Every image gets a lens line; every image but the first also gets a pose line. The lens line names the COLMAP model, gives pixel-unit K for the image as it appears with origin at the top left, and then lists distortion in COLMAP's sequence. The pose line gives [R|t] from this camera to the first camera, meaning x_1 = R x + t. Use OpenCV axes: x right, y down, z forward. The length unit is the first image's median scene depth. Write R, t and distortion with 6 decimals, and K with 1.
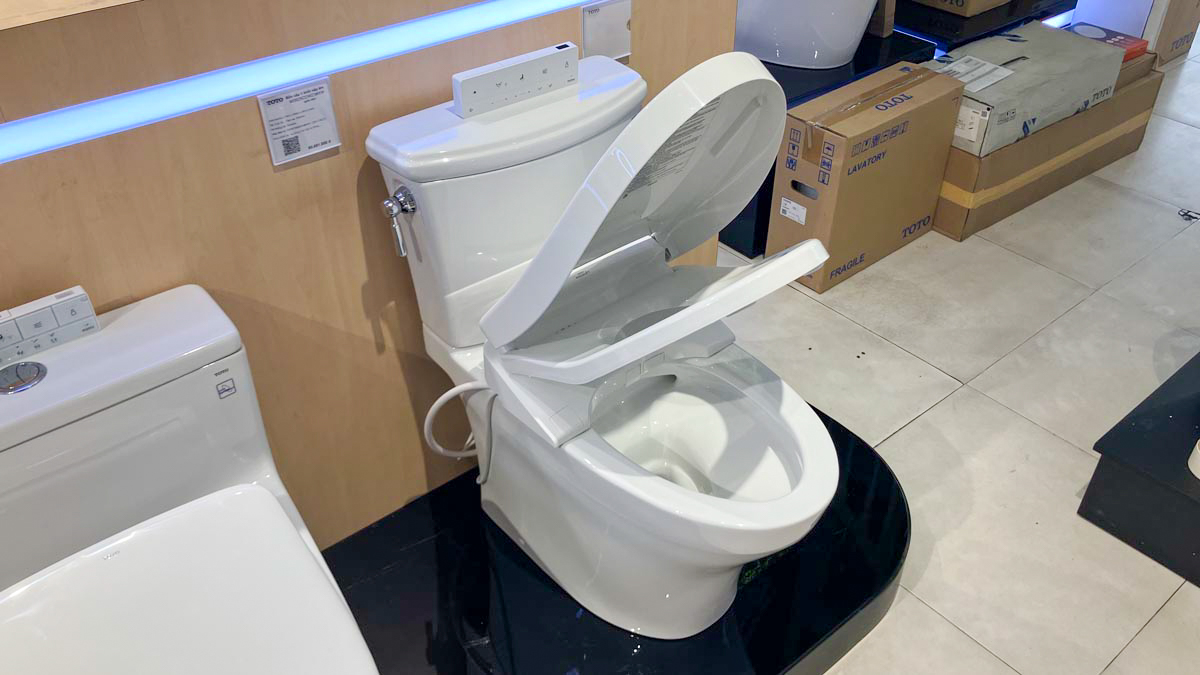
lens RADIAL K [[988.8, 0, 607.2], [0, 988.8, 361.7], [0, 0, 1]] dist [0.004654, 0.011699]
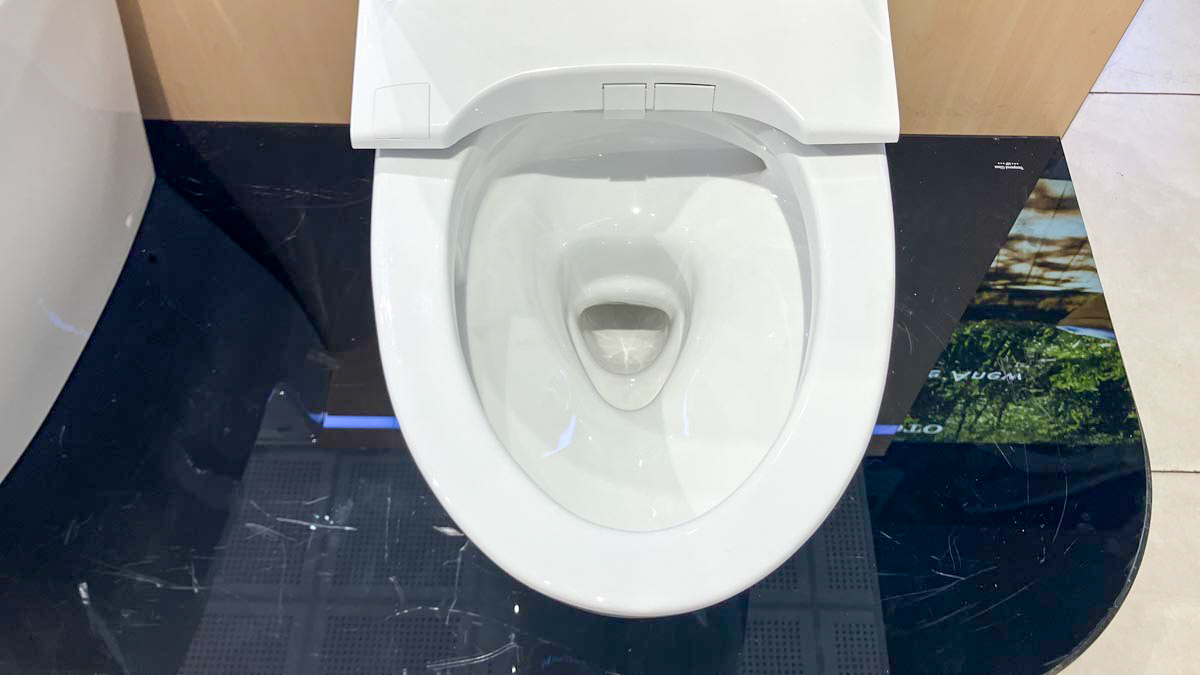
lens RADIAL K [[981.4, 0, 613.5], [0, 981.4, 351.4], [0, 0, 1]] dist [0.005909, 0.000731]
pose [[0.756216, 0.572234, -0.317310, 0.215489], [-0.416236, 0.794876, 0.441497, -0.090343], [0.504862, -0.201791, 0.839282, 0.540006]]
